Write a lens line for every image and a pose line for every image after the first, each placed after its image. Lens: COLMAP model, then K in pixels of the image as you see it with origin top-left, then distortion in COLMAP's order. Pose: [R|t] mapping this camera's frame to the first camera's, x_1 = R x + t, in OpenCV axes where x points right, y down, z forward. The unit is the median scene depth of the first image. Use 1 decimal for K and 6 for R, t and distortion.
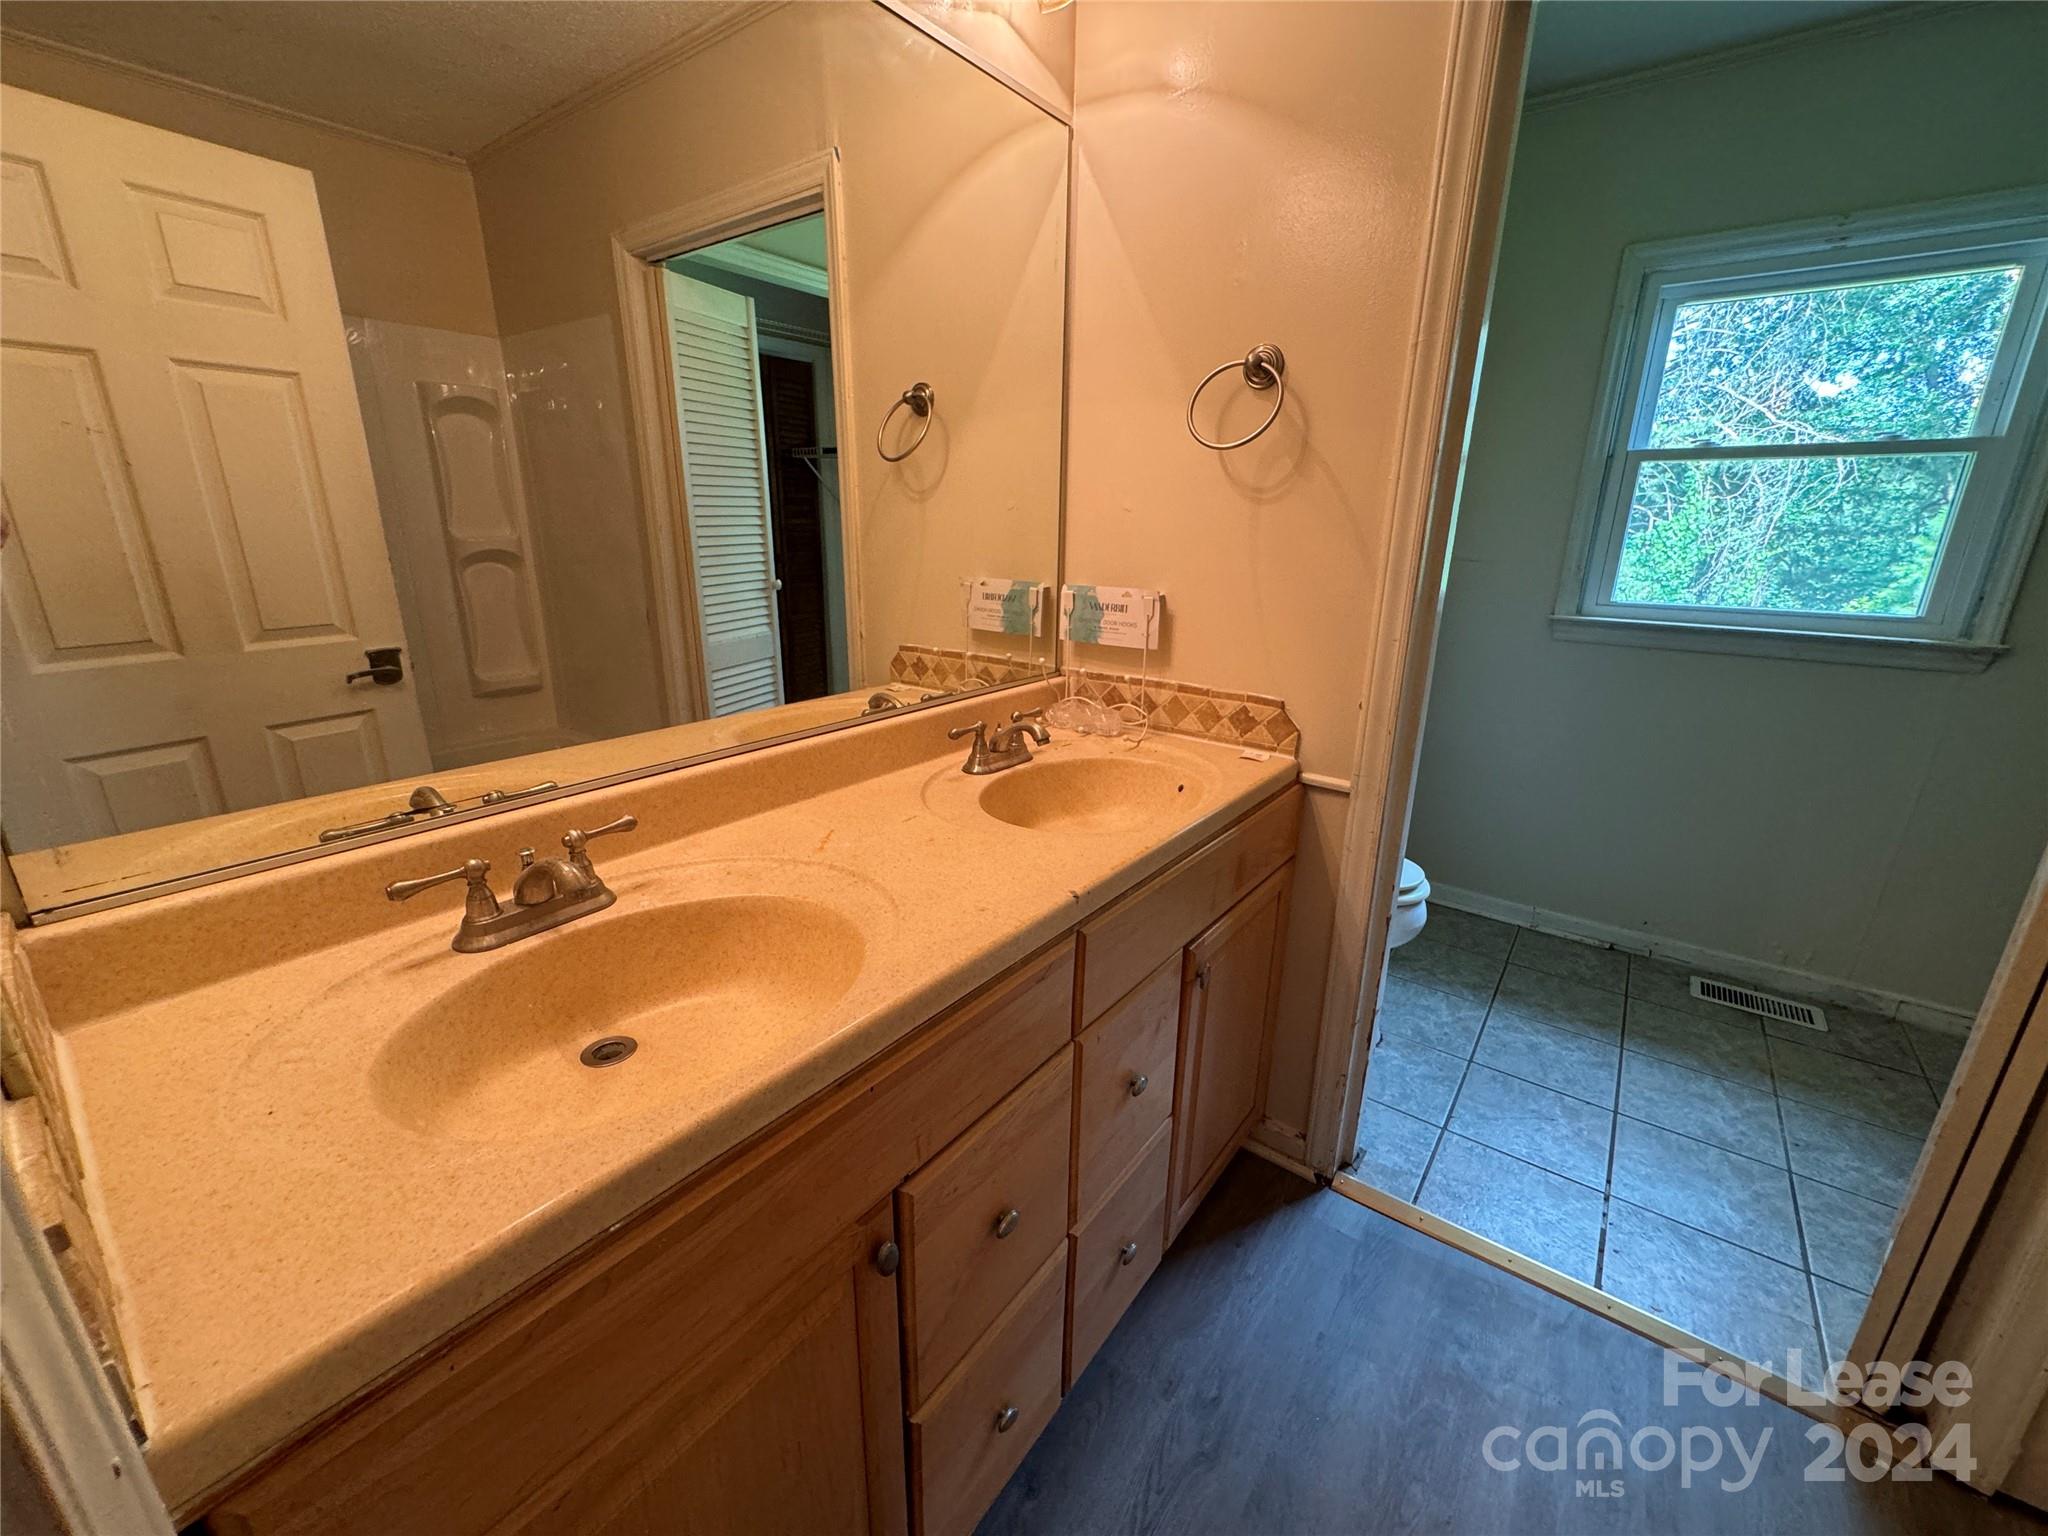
lens RADIAL K [[817.9, 0, 1022.2], [0, 817.9, 767.4], [0, 0, 1]] dist [0.003675, 0.001037]
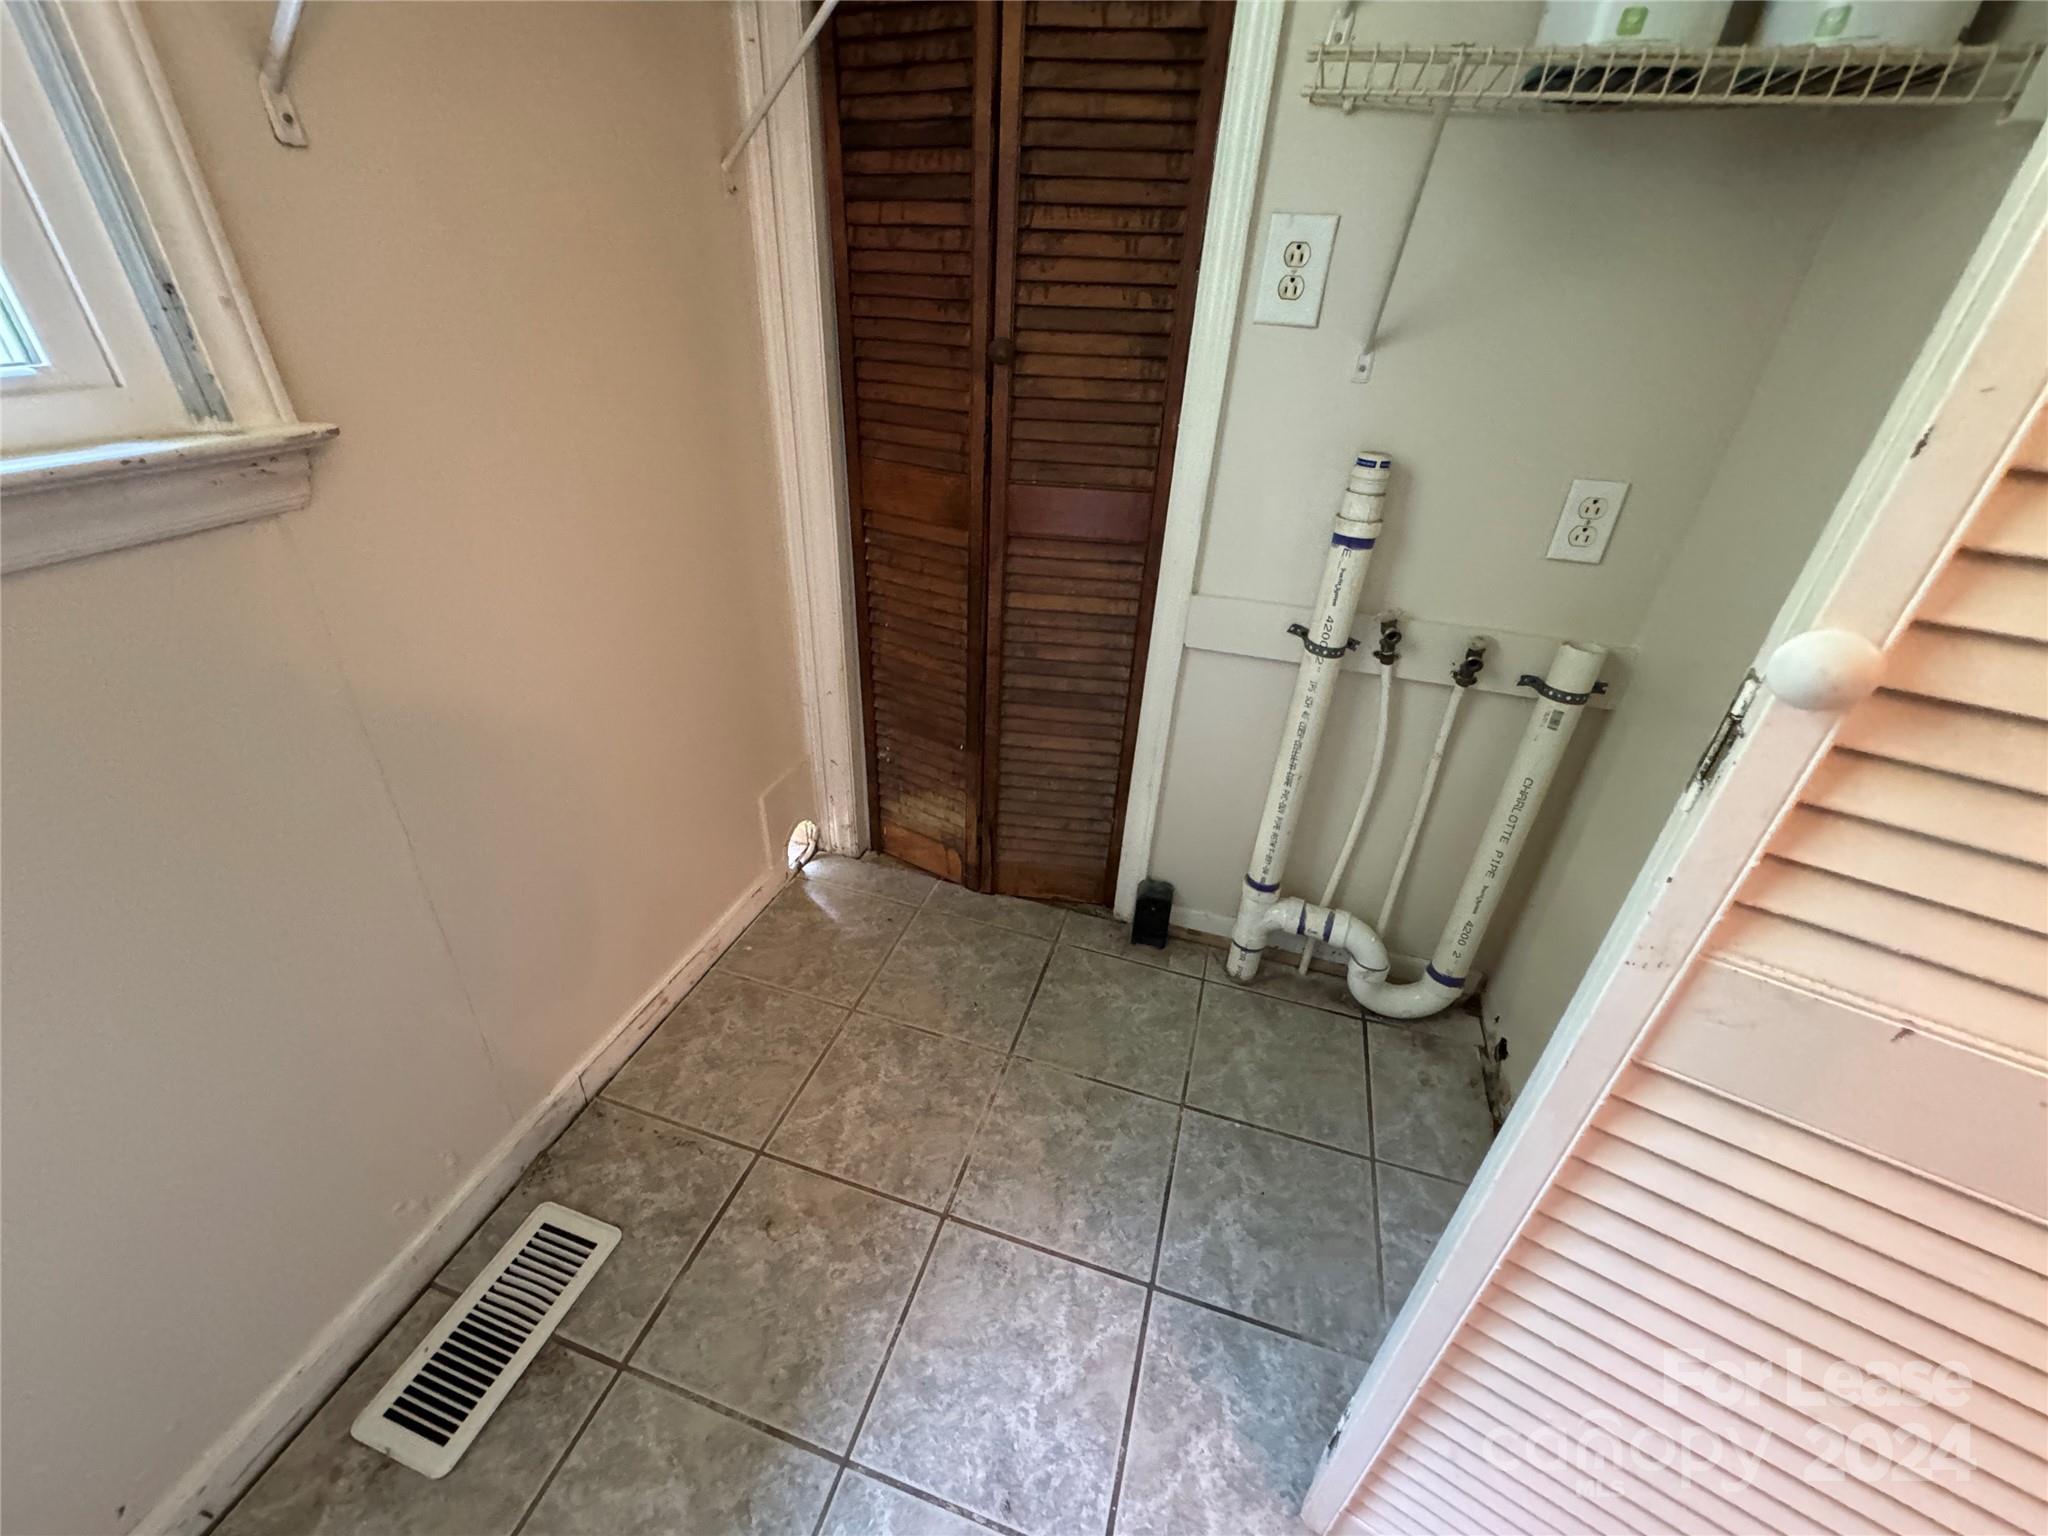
lens RADIAL K [[817.9, 0, 1018.4], [0, 817.9, 768.7], [0, 0, 1]] dist [0.003675, 0.001037]
pose [[-0.333637, -0.505566, 0.795669, 0.594923], [0.233803, 0.773284, 0.589380, -0.145116], [-0.913248, 0.382669, -0.139793, 0.688991]]
